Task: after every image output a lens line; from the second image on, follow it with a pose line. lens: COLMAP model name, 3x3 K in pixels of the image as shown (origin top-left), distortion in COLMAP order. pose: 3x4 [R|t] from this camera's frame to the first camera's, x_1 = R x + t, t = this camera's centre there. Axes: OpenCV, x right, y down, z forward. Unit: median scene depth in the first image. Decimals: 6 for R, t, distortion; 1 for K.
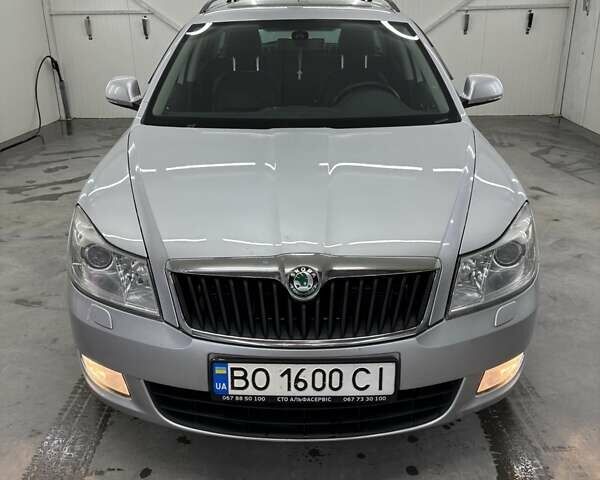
lens RADIAL K [[601.4, 0, 298.5], [0, 601.4, 240.3], [0, 0, 1]] dist [0.036337, 0.000000]
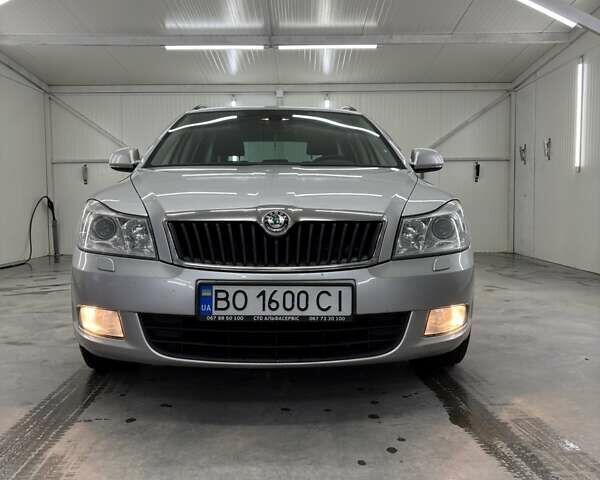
lens RADIAL K [[601.4, 0, 301.8], [0, 601.4, 239.2], [0, 0, 1]] dist [0.036337, 0.000000]
pose [[0.999071, 0.004623, 0.042852, 0.007800], [0.008171, 0.955884, -0.293632, 0.449002], [-0.042319, 0.293710, 0.954957, -0.172285]]
